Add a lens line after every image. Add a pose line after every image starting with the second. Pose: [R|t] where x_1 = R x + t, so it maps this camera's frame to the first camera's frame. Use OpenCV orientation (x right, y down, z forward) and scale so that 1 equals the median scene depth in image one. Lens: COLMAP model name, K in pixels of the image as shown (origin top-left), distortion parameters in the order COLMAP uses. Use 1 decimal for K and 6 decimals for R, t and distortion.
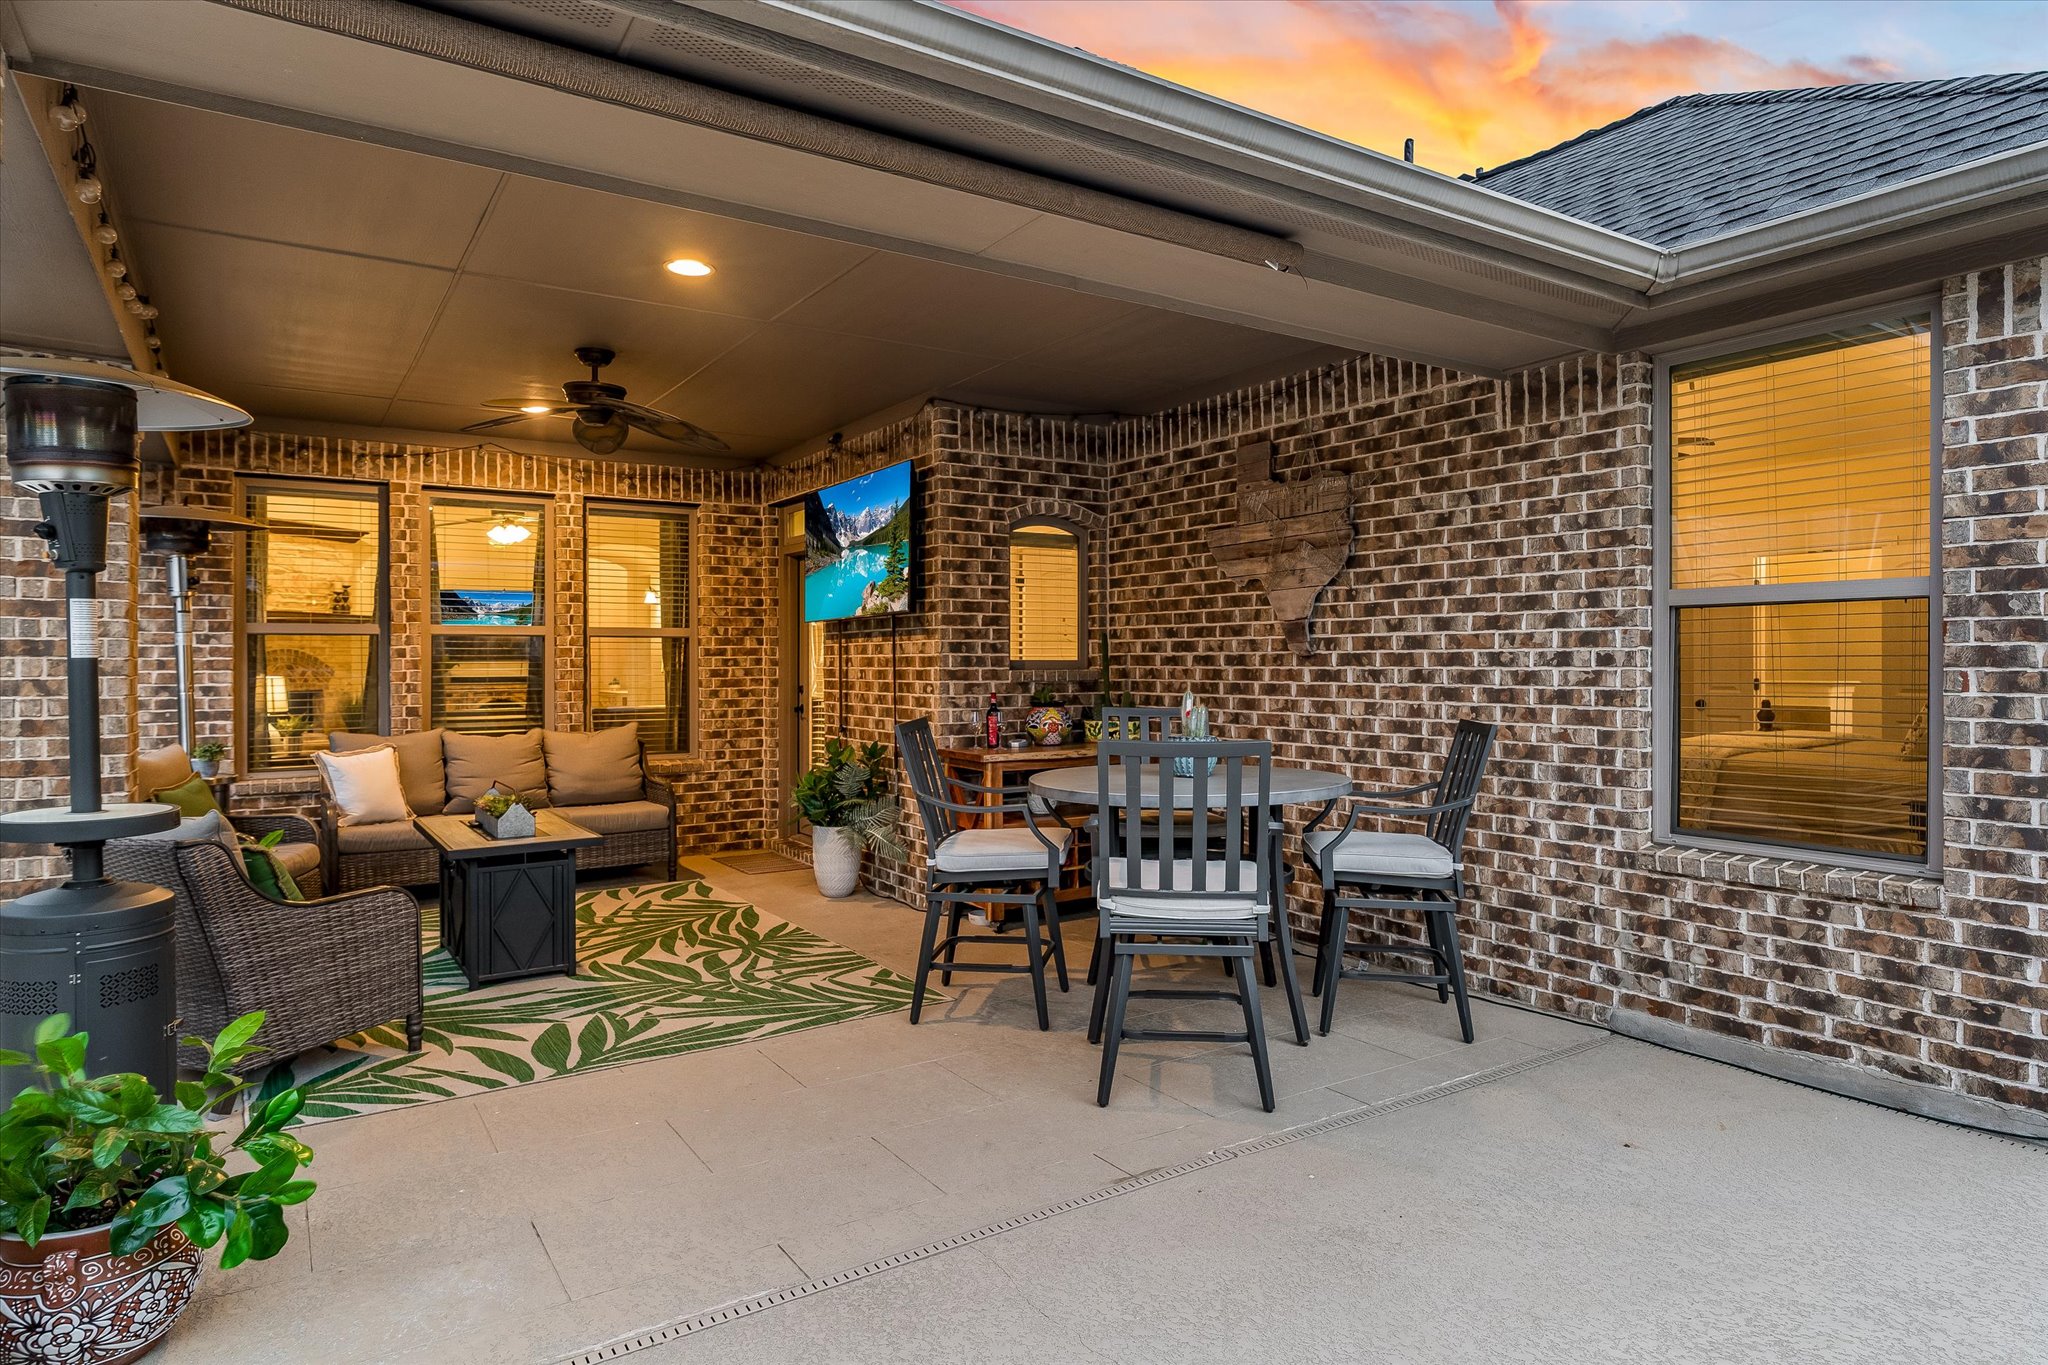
lens RADIAL K [[1113.4, 0, 1016.4], [0, 1113.4, 679.5], [0, 0, 1]] dist [-0.001238, 0.001150]
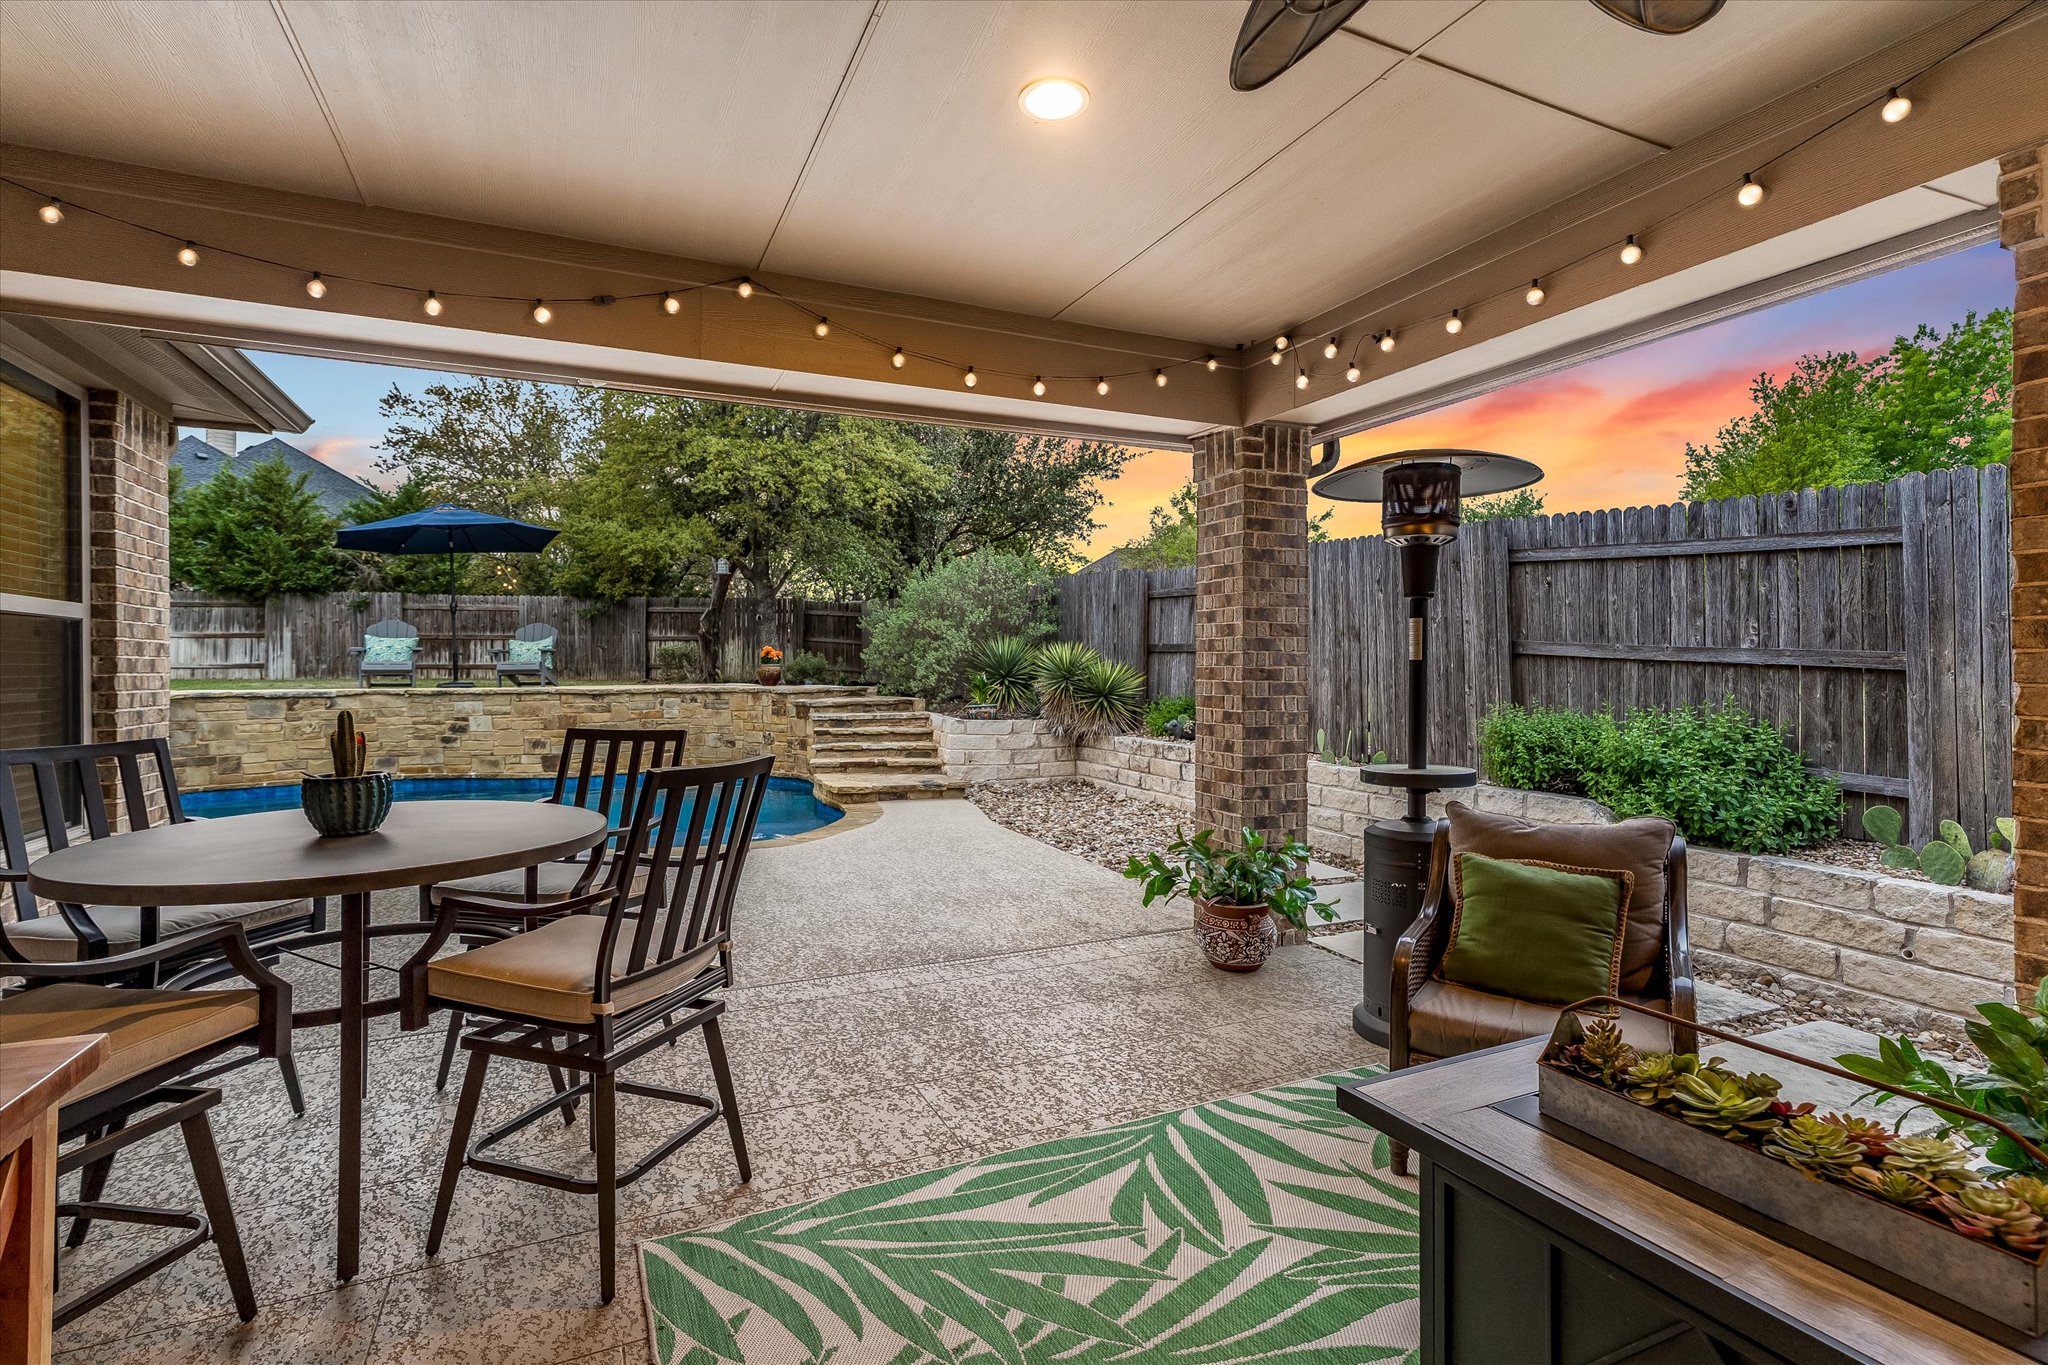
lens RADIAL K [[941.0, 0, 1033.4], [0, 941.0, 663.0], [0, 0, 1]] dist [0.000030, 0.000026]
pose [[-0.991276, 0.002874, 0.131769, -0.318684], [0.004119, 0.999949, 0.009179, -0.020622], [-0.131736, 0.009642, -0.991238, 1.415642]]
